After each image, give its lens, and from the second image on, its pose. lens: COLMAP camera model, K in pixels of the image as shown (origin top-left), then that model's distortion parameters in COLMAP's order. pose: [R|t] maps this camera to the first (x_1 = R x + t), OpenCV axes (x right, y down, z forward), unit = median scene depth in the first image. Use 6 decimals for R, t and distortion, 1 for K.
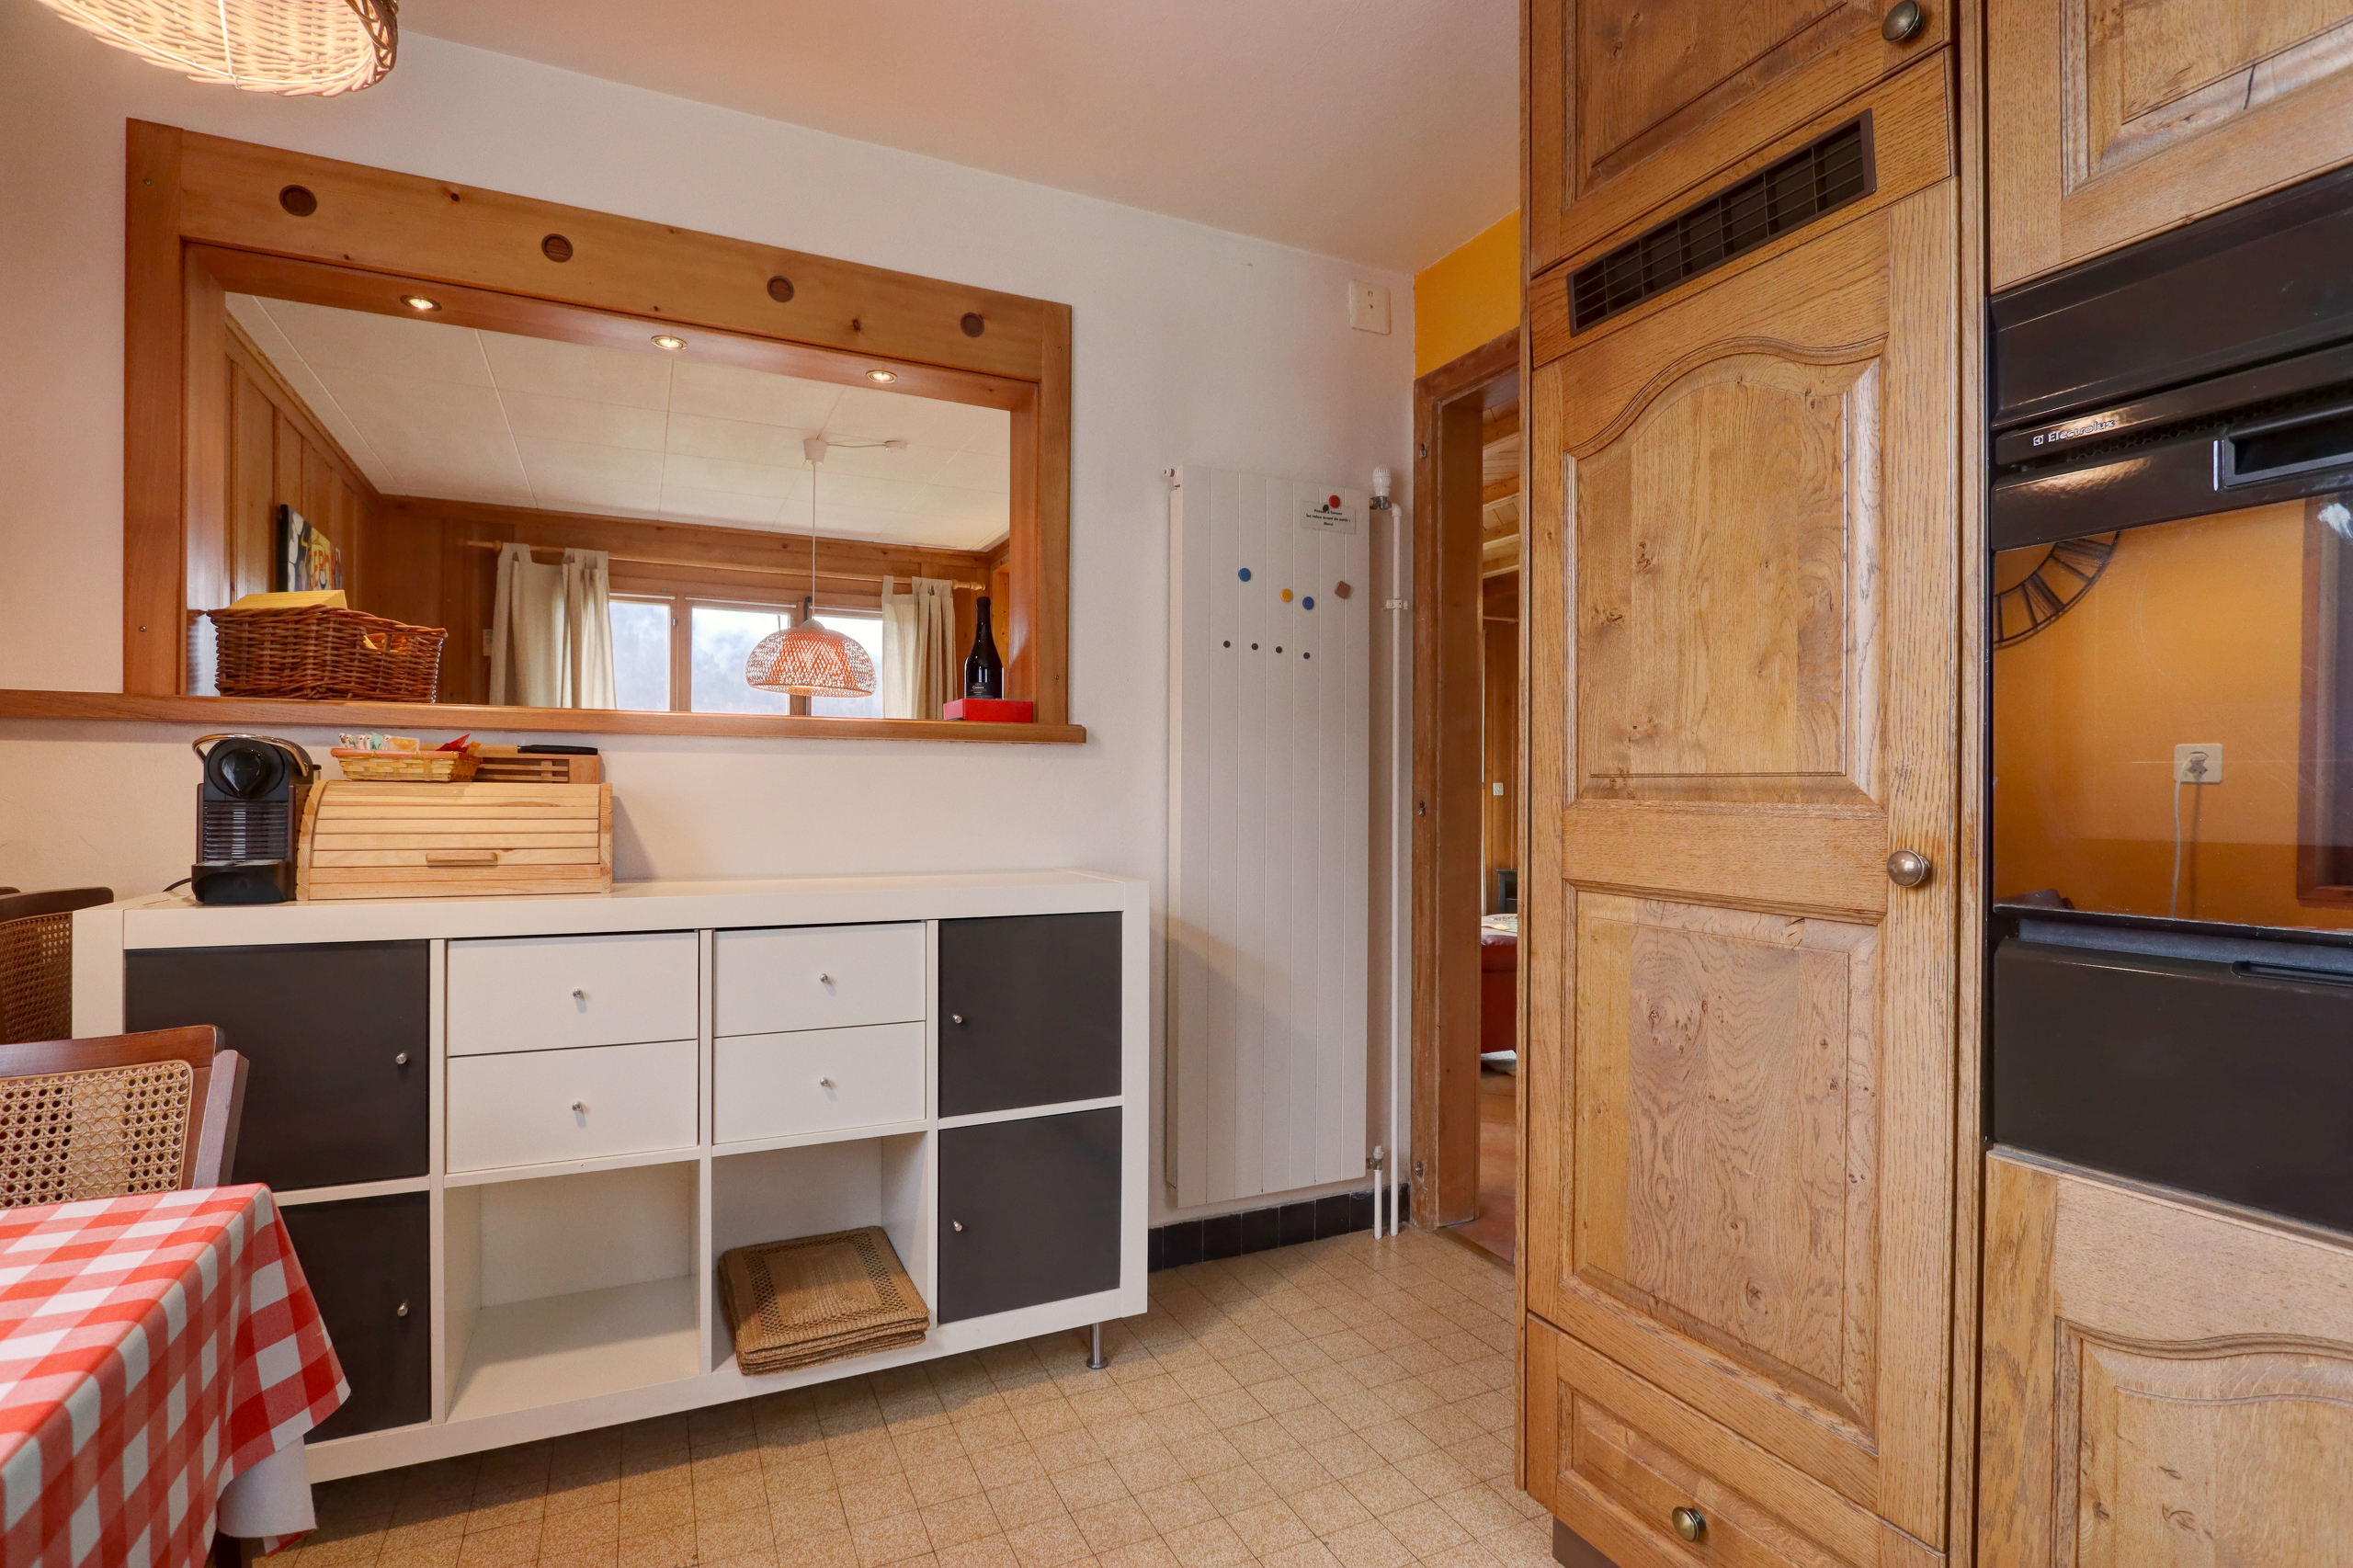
lens RADIAL K [[1156.9, 0, 1180.2], [0, 1156.9, 795.7], [0, 0, 1]] dist [-0.001307, 0.000056]
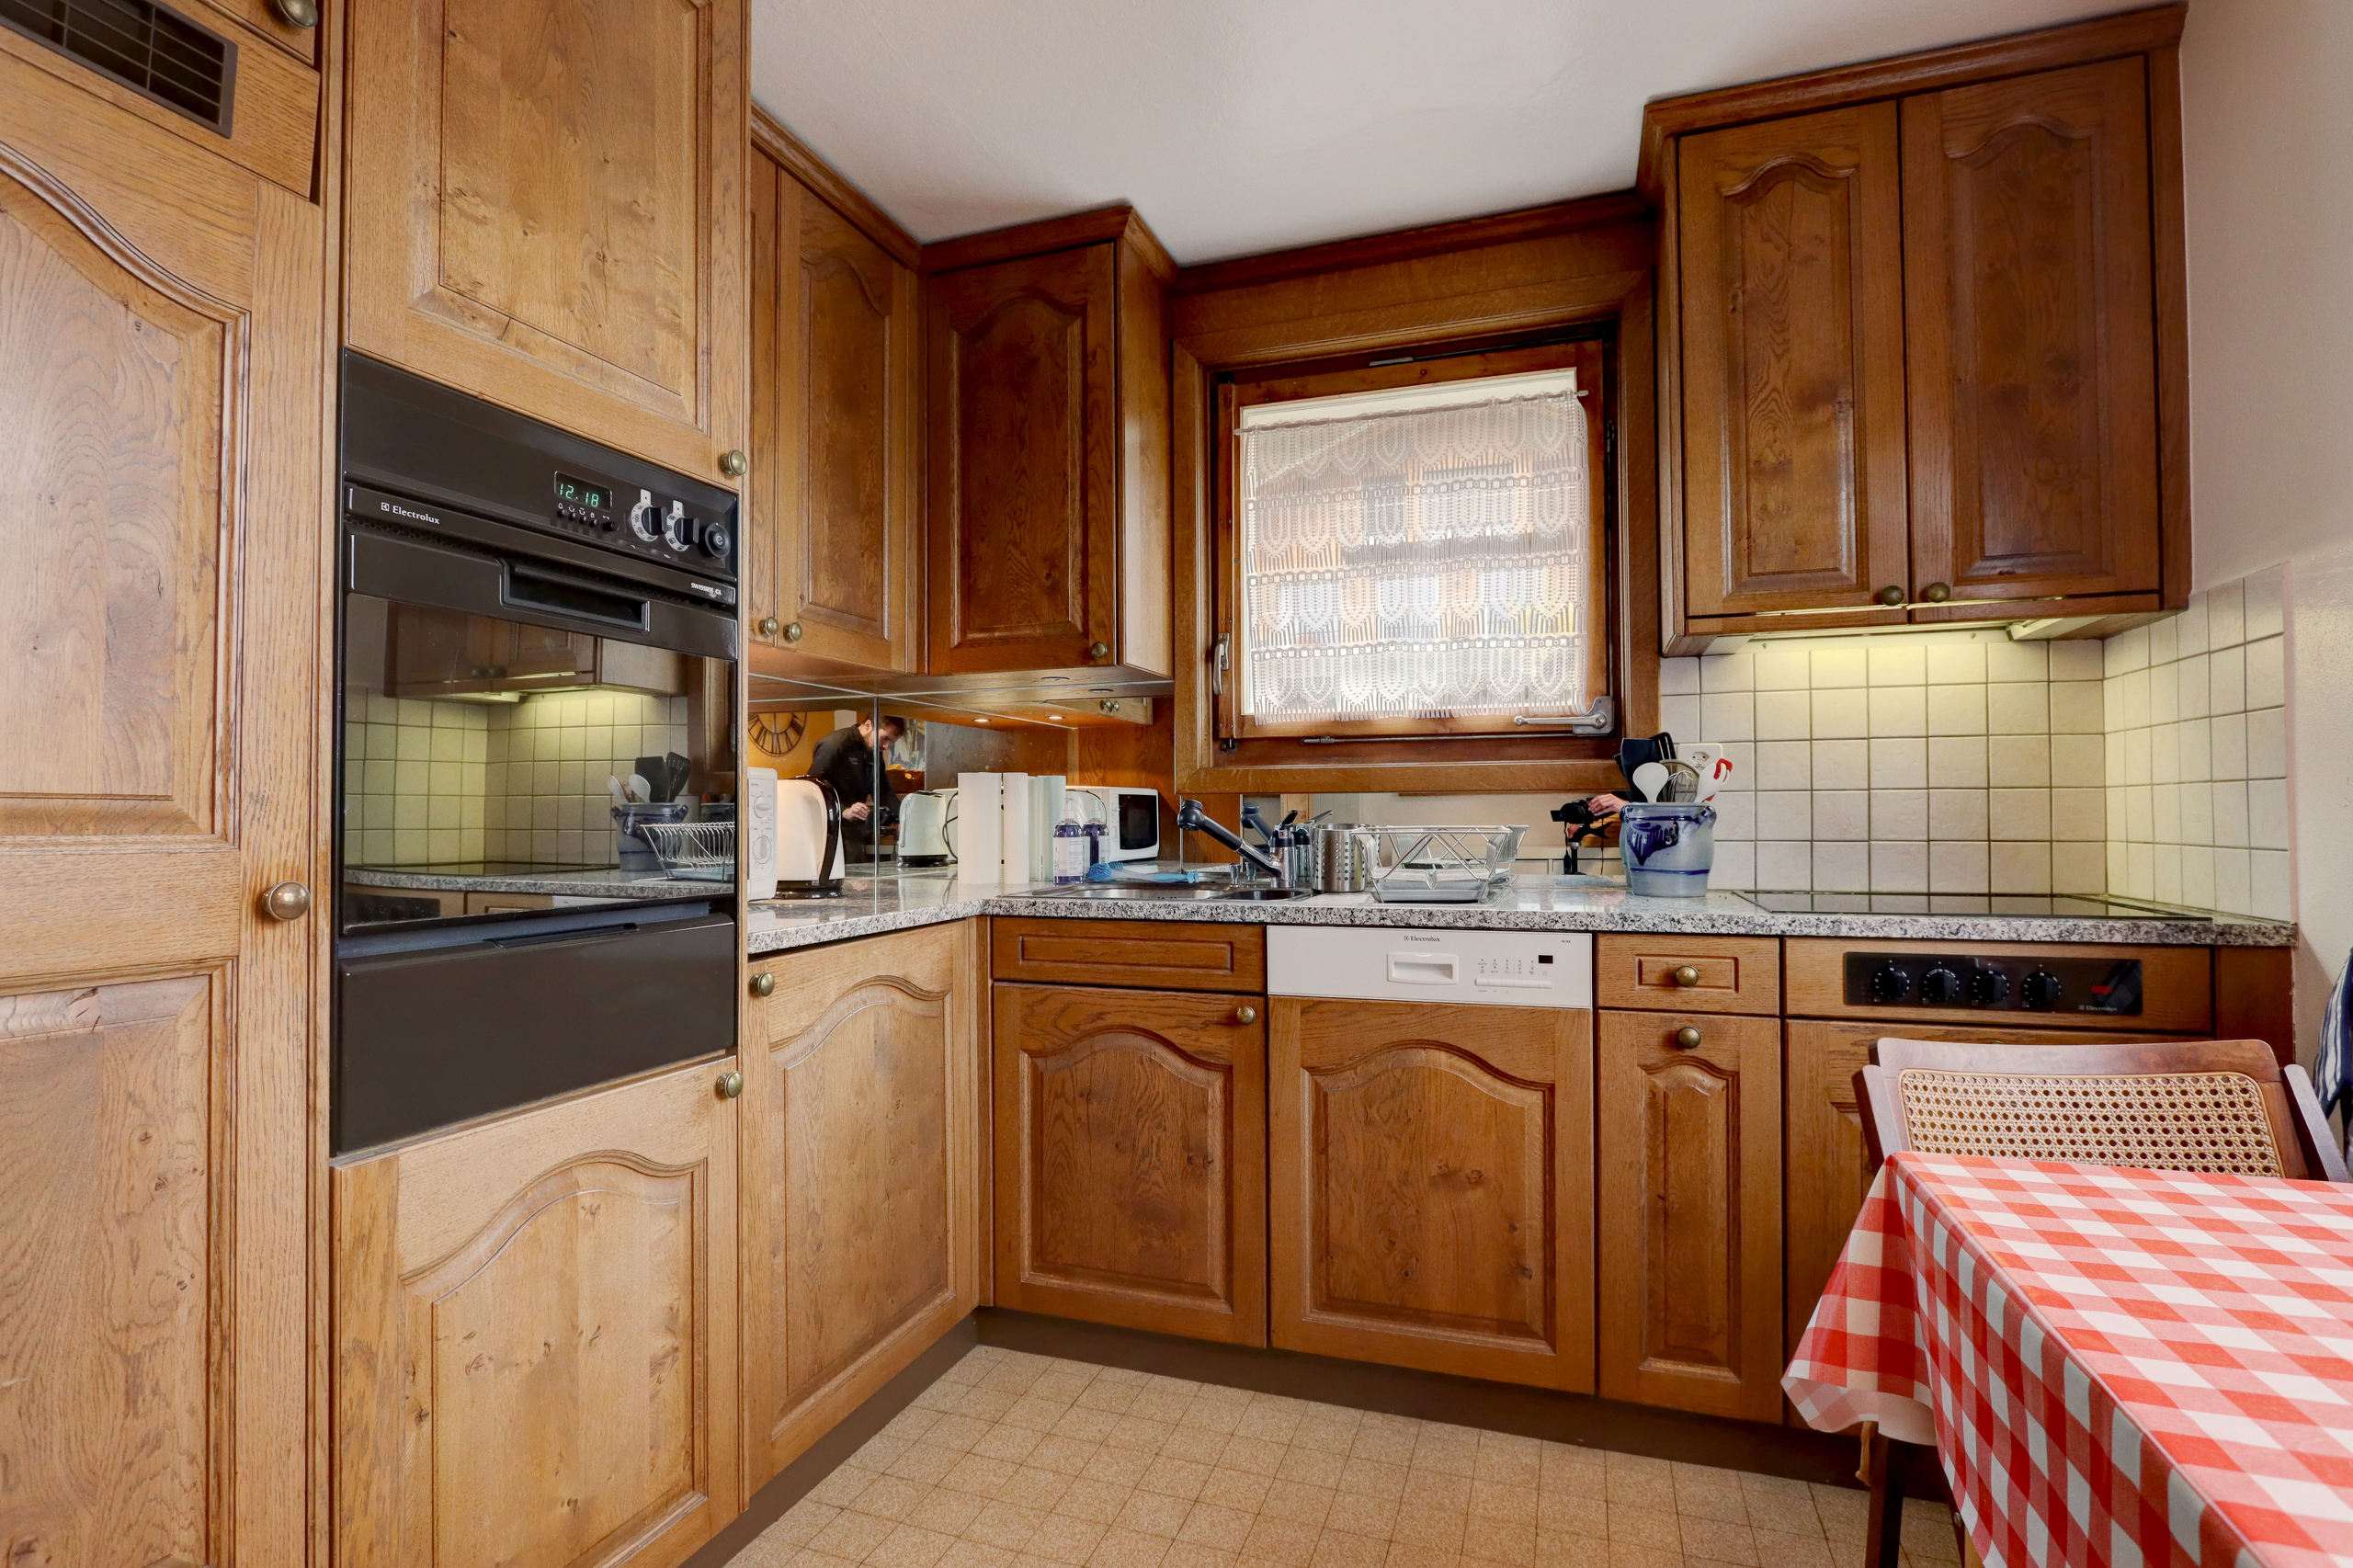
lens RADIAL K [[1156.9, 0, 1180.2], [0, 1156.9, 795.7], [0, 0, 1]] dist [-0.001307, 0.000056]
pose [[-0.710628, 0.013795, 0.703433, -0.548055], [0.003957, 0.999870, -0.015611, -0.005143], [-0.703557, -0.008309, -0.710590, 1.153501]]
